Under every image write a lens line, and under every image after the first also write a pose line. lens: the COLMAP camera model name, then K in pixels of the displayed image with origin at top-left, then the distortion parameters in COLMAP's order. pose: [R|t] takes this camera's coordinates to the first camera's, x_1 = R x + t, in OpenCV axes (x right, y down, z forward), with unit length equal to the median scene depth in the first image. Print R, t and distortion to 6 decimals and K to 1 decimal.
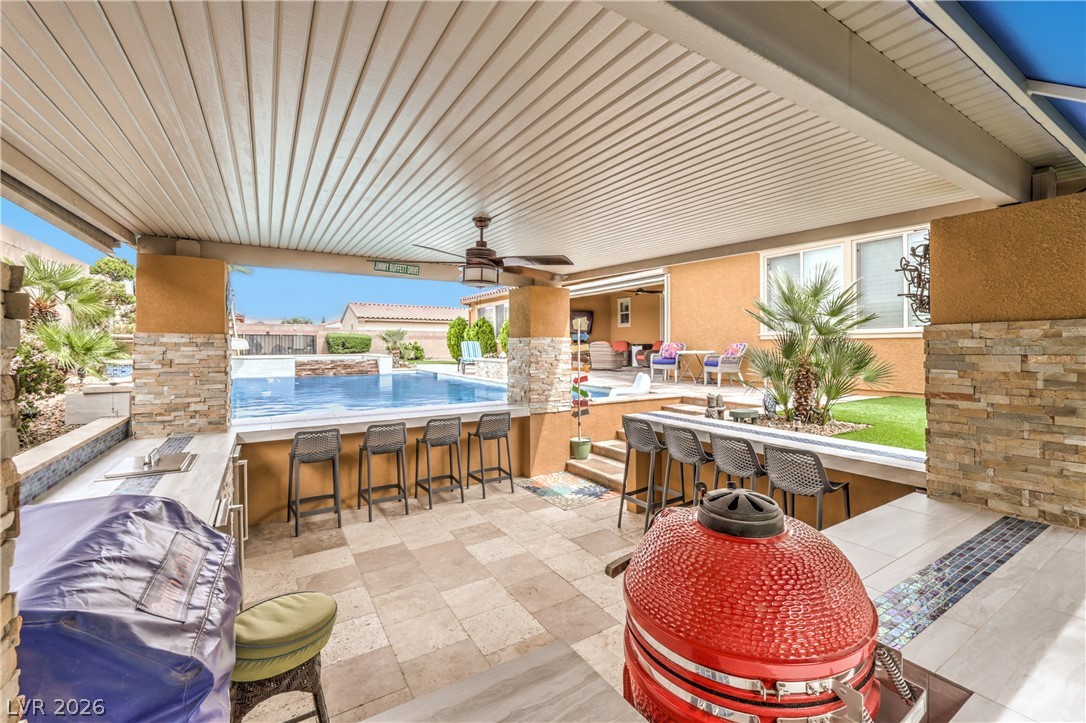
lens RADIAL K [[470.5, 0, 592.0], [0, 470.5, 348.6], [0, 0, 1]] dist [-0.000791, 0.000055]
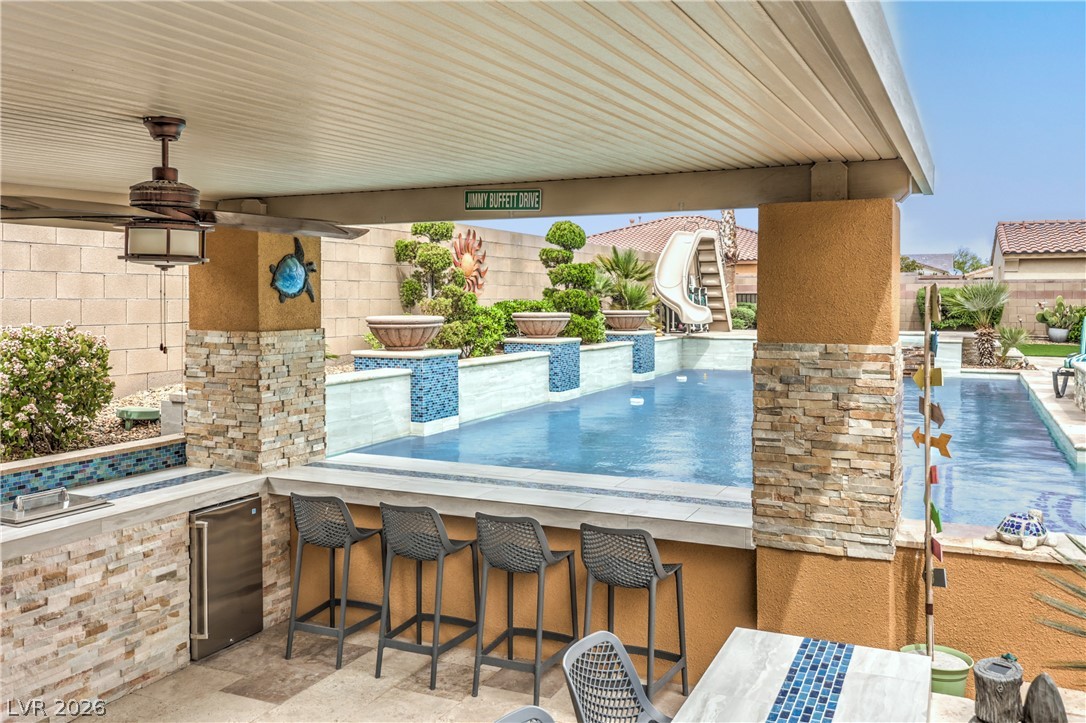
lens RADIAL K [[911.6, 0, 546.1], [0, 911.6, 323.6], [0, 0, 1]] dist [0.000897, -0.000214]
pose [[0.503990, 0.024759, -0.863354, 0.595844], [-0.007786, 0.999679, 0.024123, -0.079810], [0.863674, -0.005435, 0.504021, 0.704261]]
